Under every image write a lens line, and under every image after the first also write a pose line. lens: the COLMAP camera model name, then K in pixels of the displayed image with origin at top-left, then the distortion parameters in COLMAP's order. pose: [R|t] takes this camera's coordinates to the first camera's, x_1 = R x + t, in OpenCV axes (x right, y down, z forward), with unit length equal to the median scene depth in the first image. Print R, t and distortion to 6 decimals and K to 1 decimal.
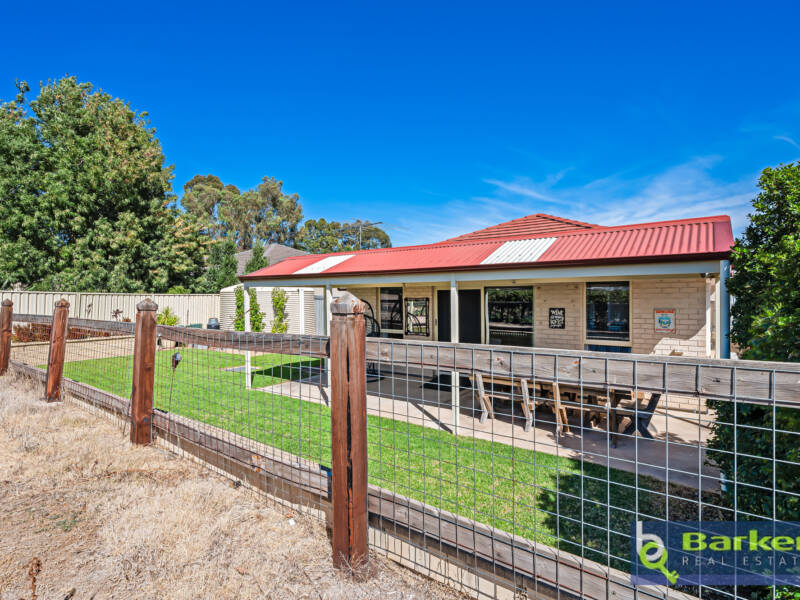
lens RADIAL K [[410.7, 0, 405.2], [0, 410.7, 299.1], [0, 0, 1]] dist [0.011336, -0.001523]
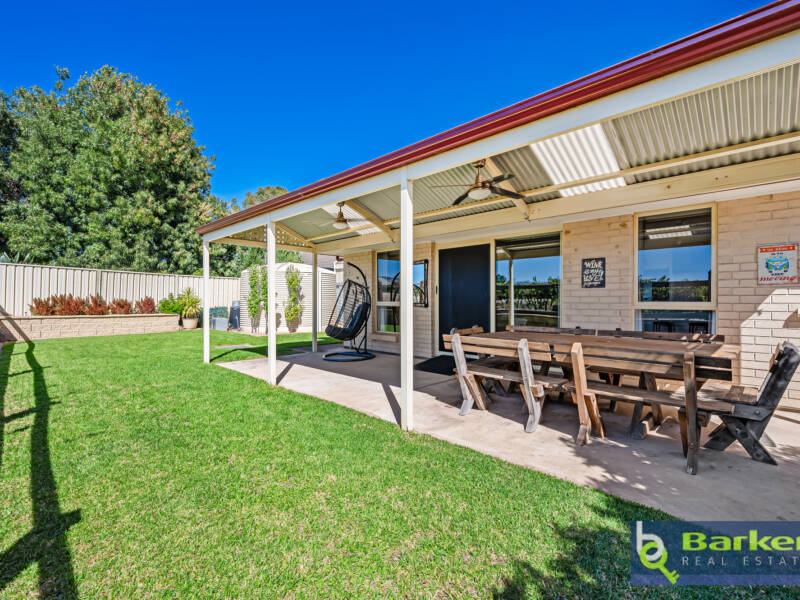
lens RADIAL K [[382.3, 0, 394.3], [0, 382.3, 298.1], [0, 0, 1]] dist [-0.002312, -0.000343]
pose [[0.986591, 0.007529, -0.163038, 0.160907], [-0.009143, 0.999916, -0.009150, 0.111186], [0.162955, 0.010518, 0.986577, 0.347048]]
